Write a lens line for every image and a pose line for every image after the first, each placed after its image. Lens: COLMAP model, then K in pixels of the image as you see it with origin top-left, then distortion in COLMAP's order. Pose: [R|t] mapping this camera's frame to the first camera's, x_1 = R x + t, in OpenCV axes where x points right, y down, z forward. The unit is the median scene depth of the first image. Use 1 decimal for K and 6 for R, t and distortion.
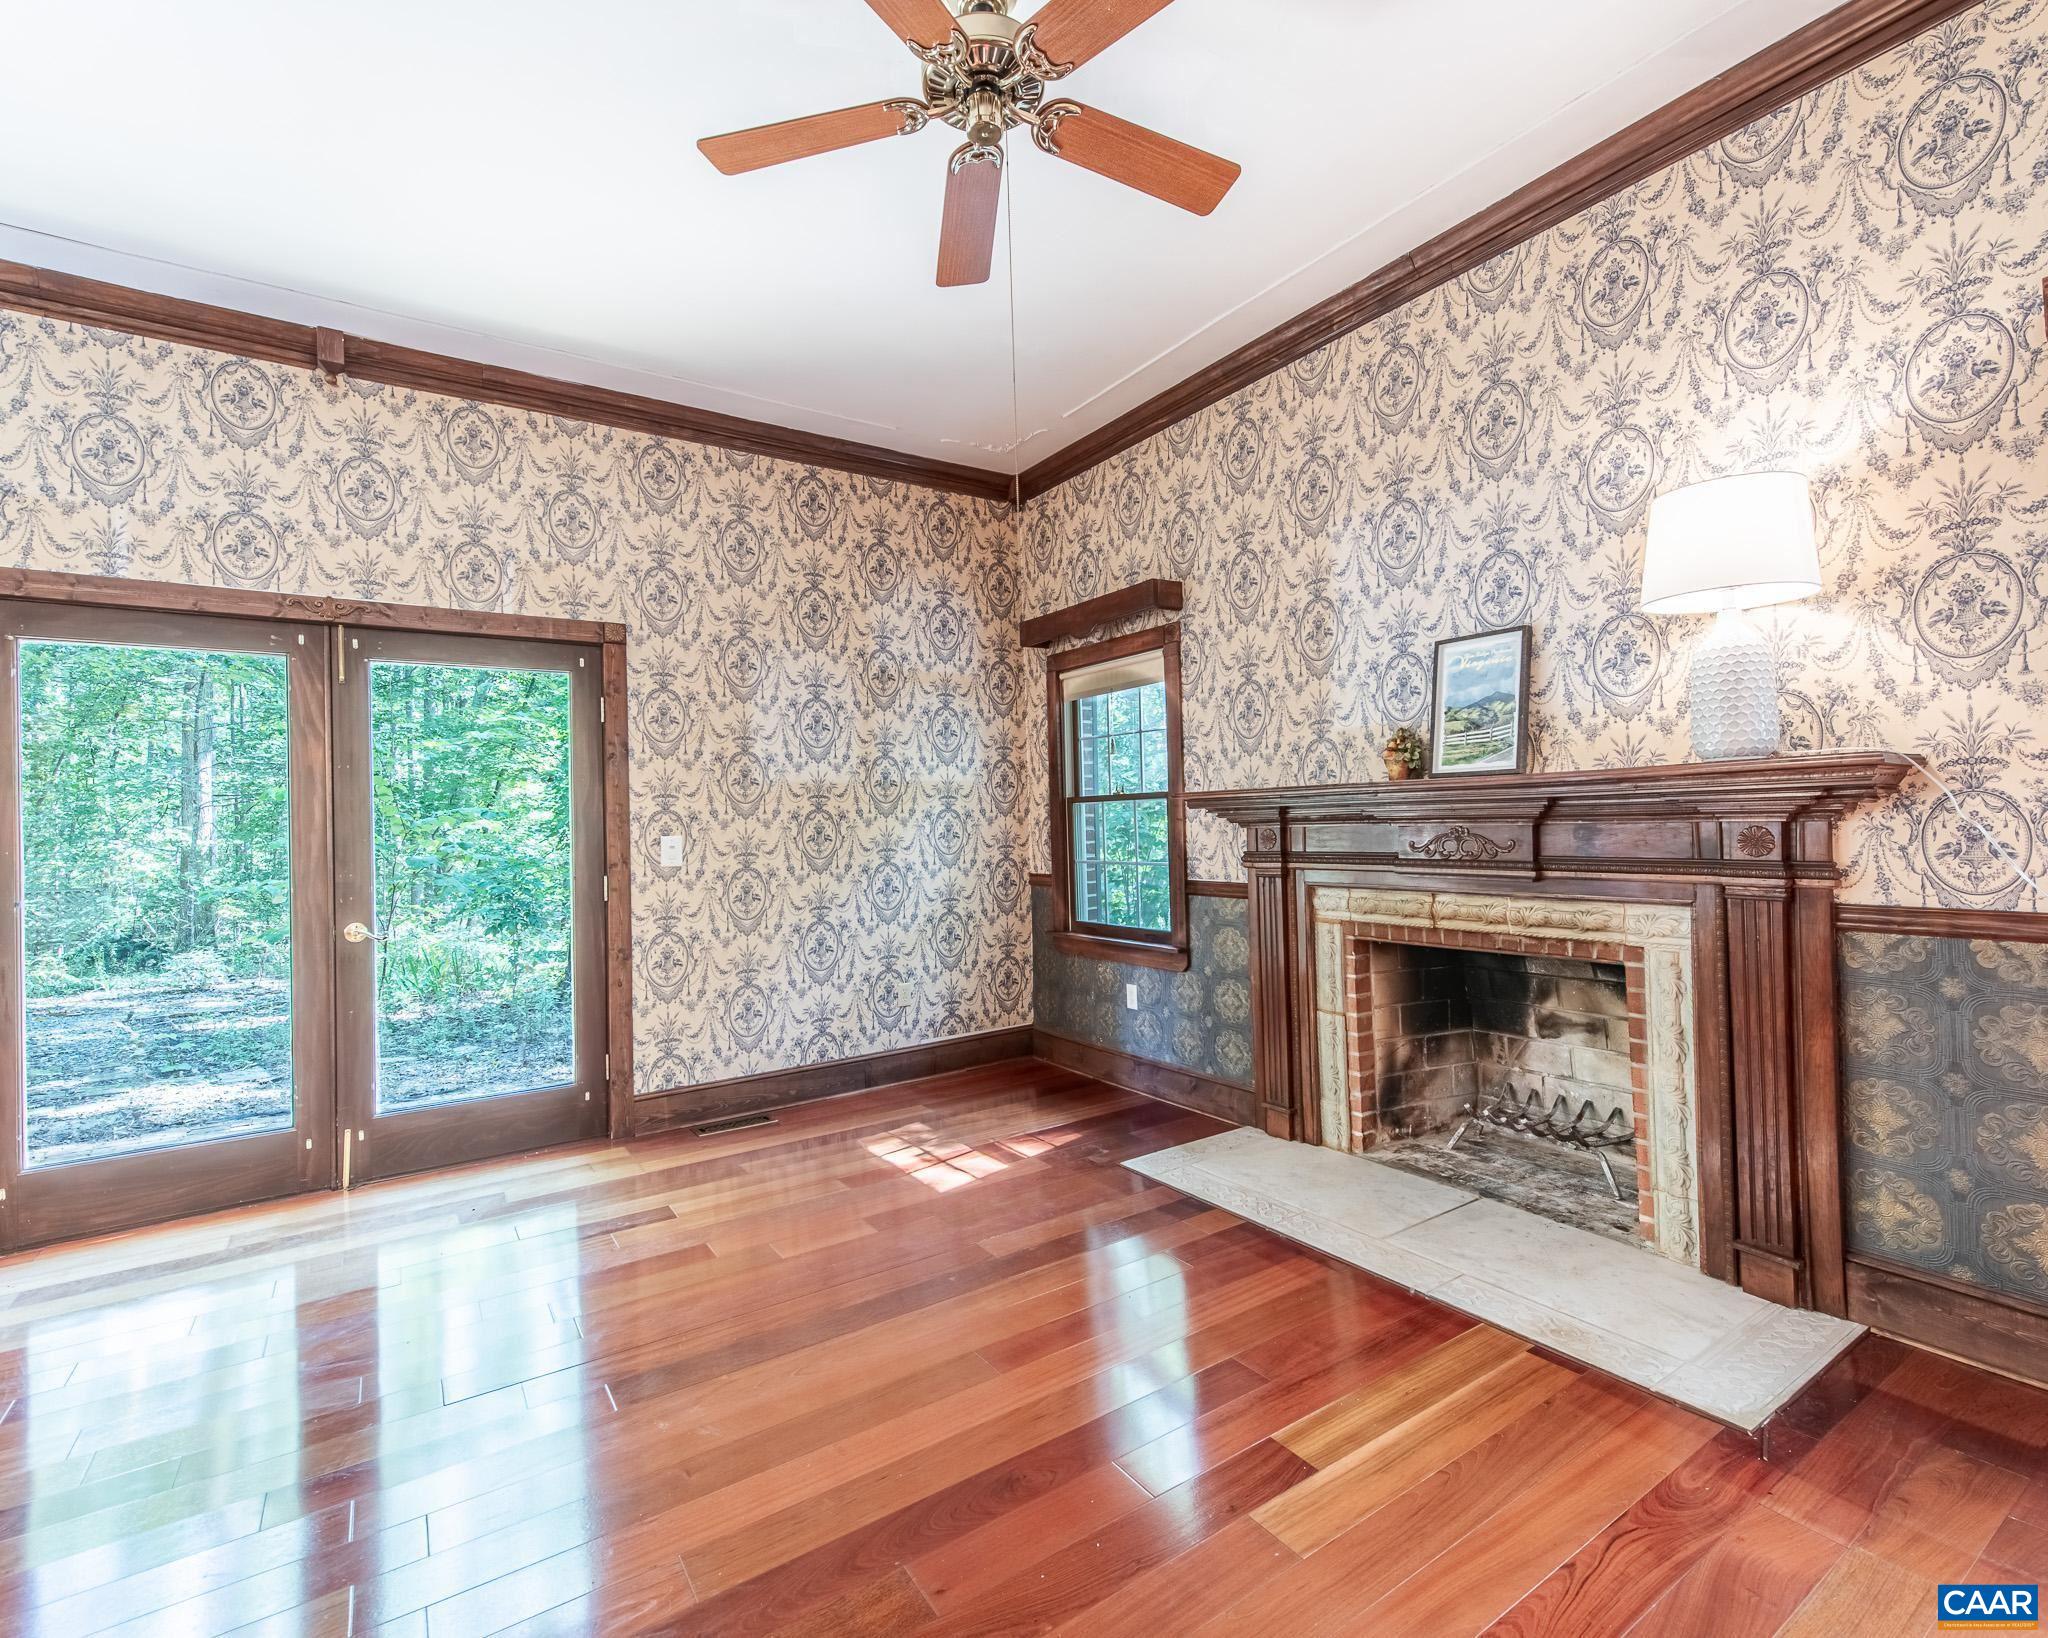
lens RADIAL K [[968.5, 0, 1015.8], [0, 968.5, 813.3], [0, 0, 1]] dist [0.017829, -0.006360]
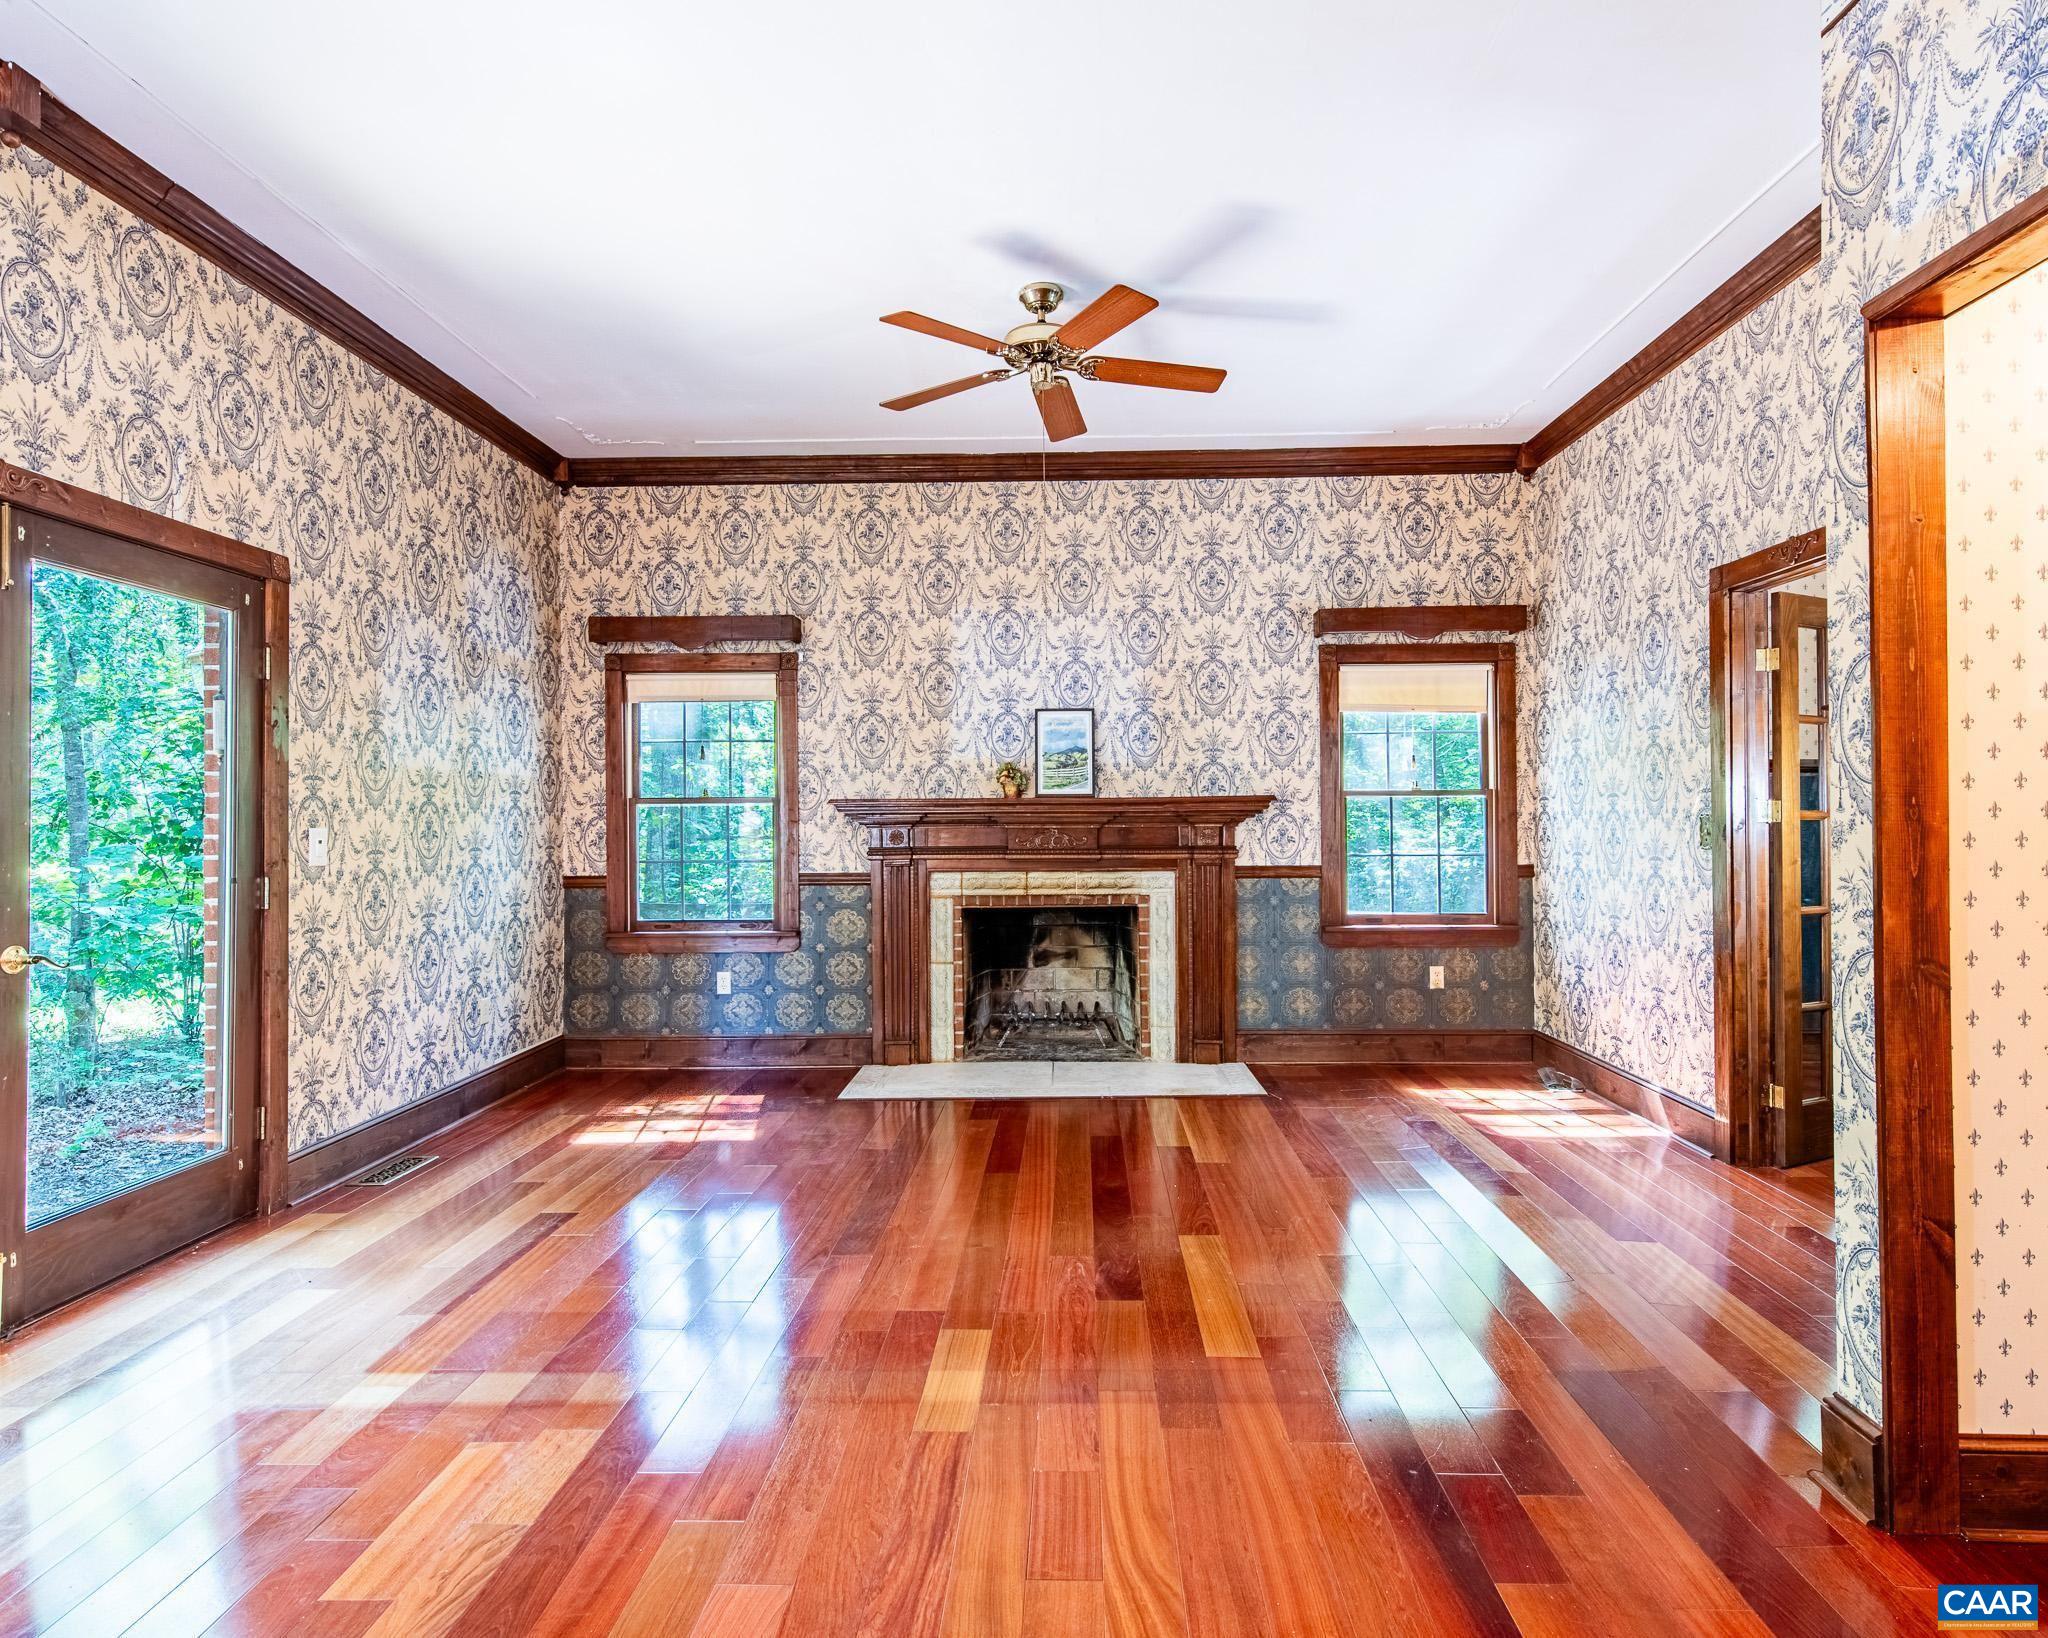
lens RADIAL K [[1122.5, 0, 1064.2], [0, 1122.5, 816.6], [0, 0, 1]] dist [0.022257, -0.013518]
pose [[0.564917, 0.026134, 0.824734, -0.858270], [-0.015244, 0.999658, -0.021236, 0.027165], [-0.825007, -0.000575, 0.565123, -0.040947]]
